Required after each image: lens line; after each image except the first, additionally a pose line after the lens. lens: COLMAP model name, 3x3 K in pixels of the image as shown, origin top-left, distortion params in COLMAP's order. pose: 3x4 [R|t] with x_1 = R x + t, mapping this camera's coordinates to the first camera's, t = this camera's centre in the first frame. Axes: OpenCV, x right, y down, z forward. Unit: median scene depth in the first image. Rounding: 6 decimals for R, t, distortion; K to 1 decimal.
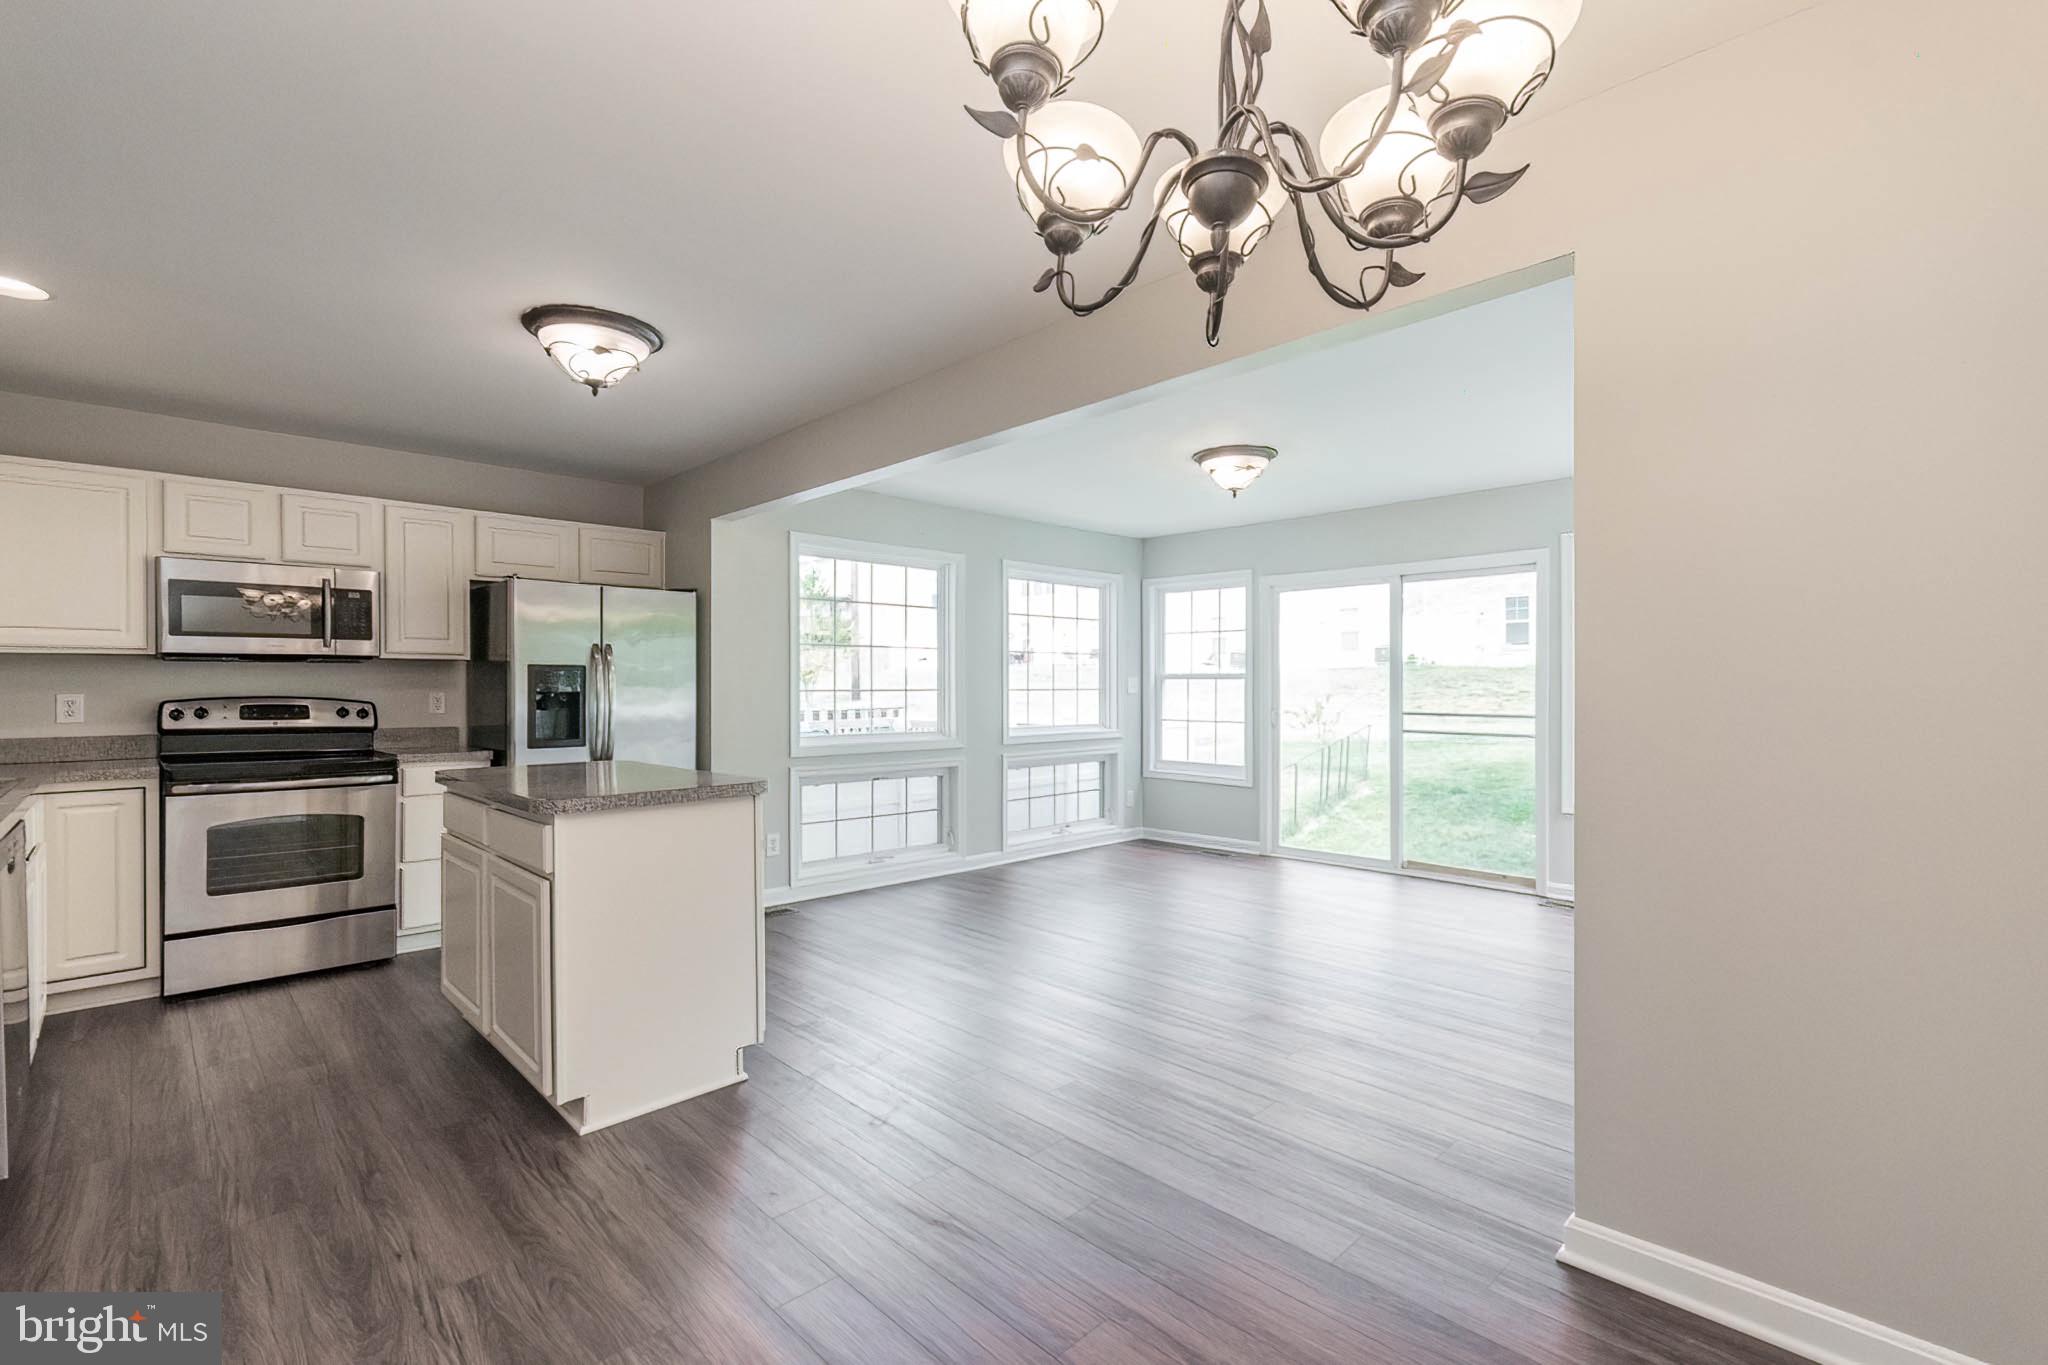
lens RADIAL K [[902.6, 0, 1031.1], [0, 902.6, 689.7], [0, 0, 1]] dist [0.001551, -0.000626]
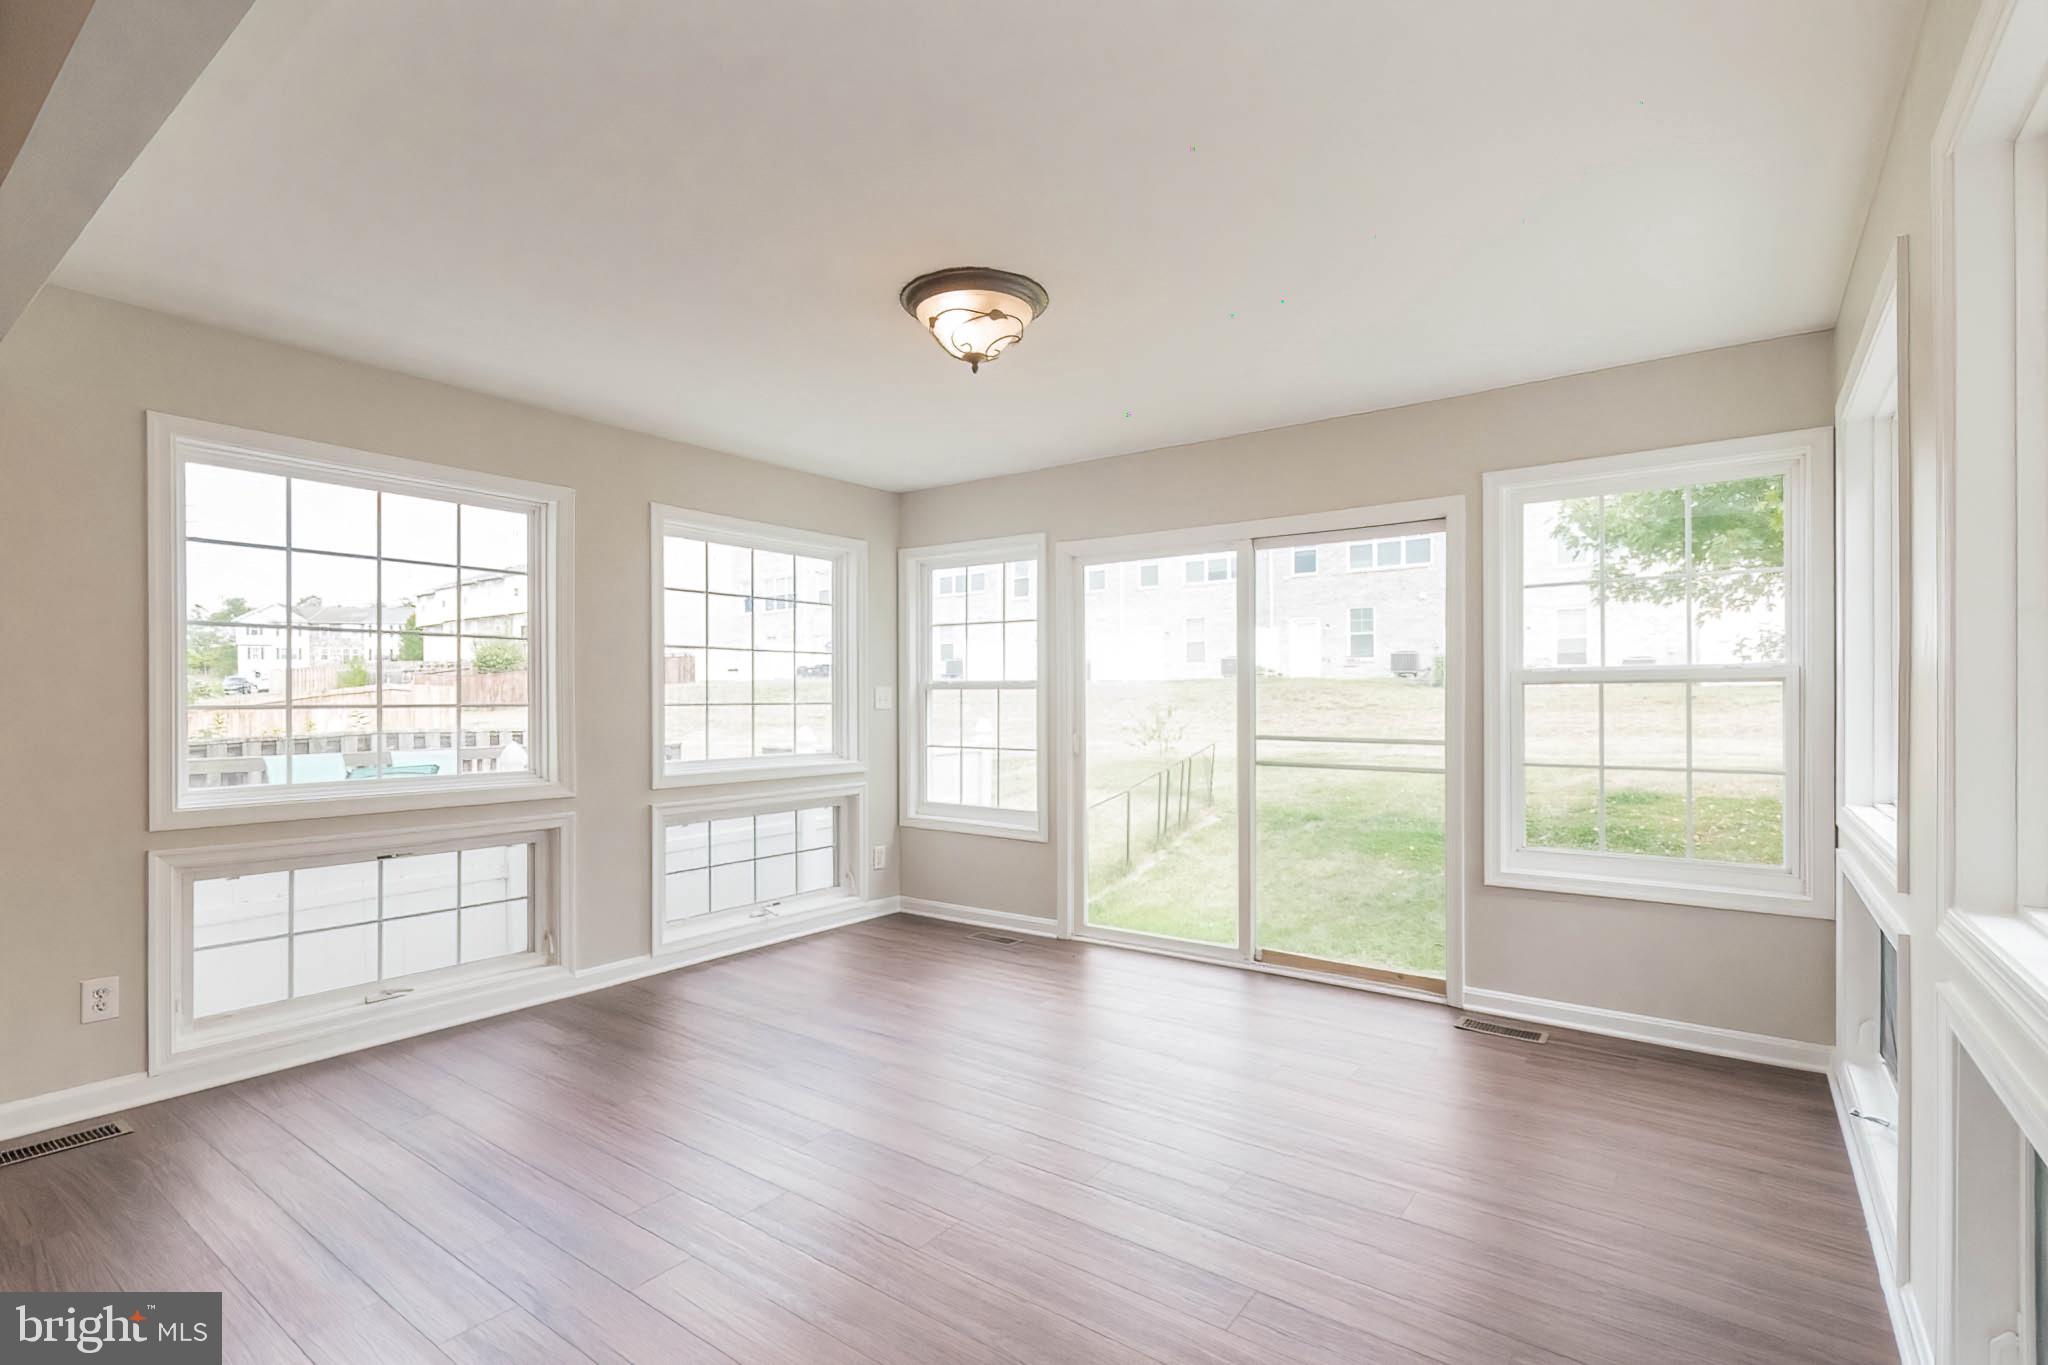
lens RADIAL K [[932.2, 0, 1023.4], [0, 932.2, 705.6], [0, 0, 1]] dist [-0.000540, 0.000071]
pose [[0.988850, -0.002897, 0.148889, 0.192987], [0.002604, 0.999994, 0.002163, 0.000865], [-0.148895, -0.001751, 0.988851, 0.449951]]
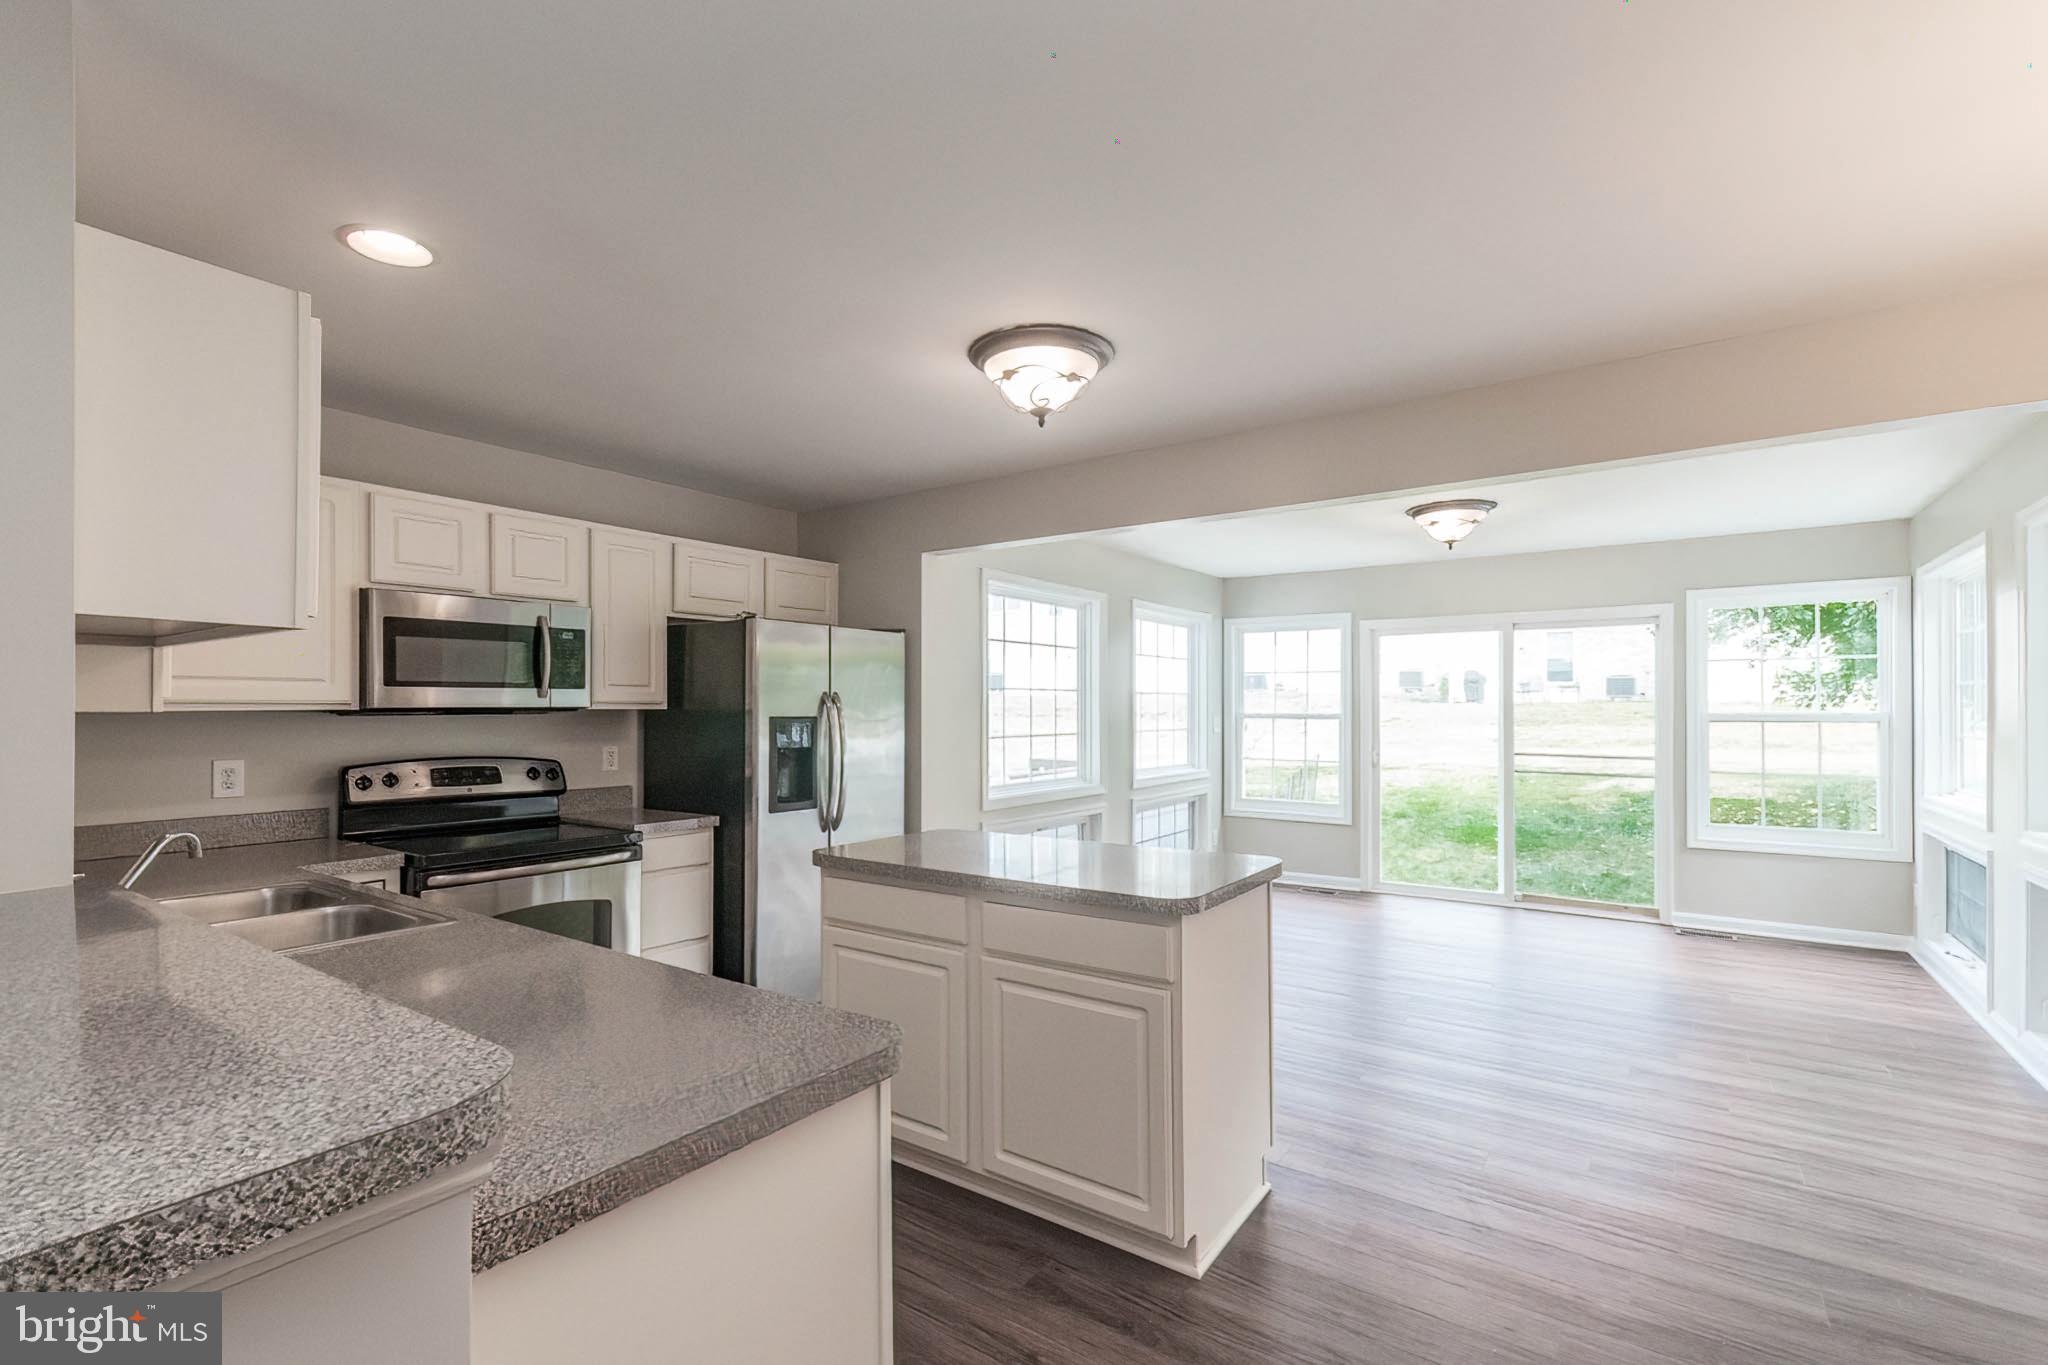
lens RADIAL K [[904.8, 0, 1031.4], [0, 904.8, 708.7], [0, 0, 1]] dist [0.000606, 0.000128]
pose [[0.983051, 0.000270, 0.183334, -0.465688], [0.000410, 0.999993, -0.003673, -0.032200], [-0.183334, 0.003686, 0.983044, 0.093369]]
